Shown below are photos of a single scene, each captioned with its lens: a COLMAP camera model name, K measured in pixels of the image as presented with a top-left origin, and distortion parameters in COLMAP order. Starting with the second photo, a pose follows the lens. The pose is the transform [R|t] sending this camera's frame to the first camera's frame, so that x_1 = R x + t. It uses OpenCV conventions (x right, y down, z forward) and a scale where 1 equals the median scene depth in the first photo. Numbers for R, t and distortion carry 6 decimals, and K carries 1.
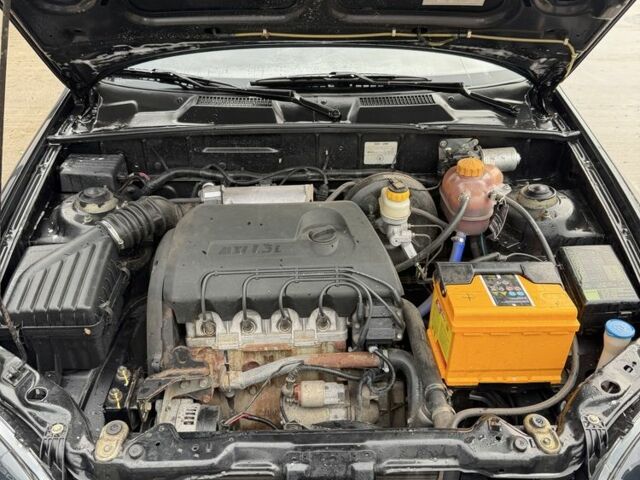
lens RADIAL K [[589.1, 0, 320.0], [0, 589.1, 240.0], [0, 0, 1]] dist [0.114119, -0.234677]
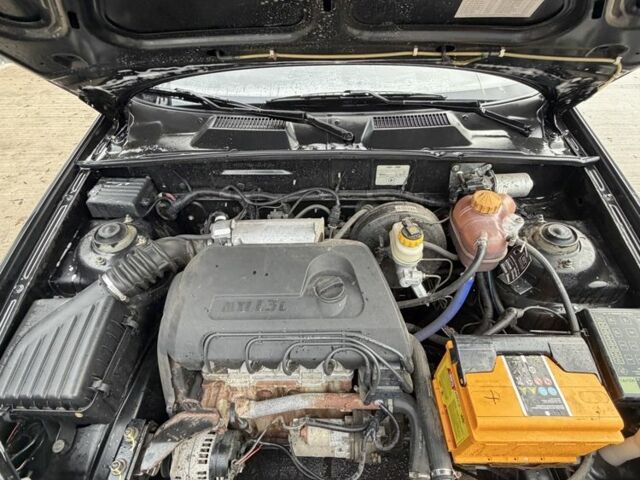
lens RADIAL K [[338.6, 0, 320.0], [0, 338.6, 240.0], [0, 0, 1]] dist [-0.004295, 0.001730]
pose [[0.997762, 0.019279, -0.064033, 0.019035], [-0.003974, 0.972943, 0.231011, -0.185672], [0.066754, -0.230240, 0.970842, 0.425345]]
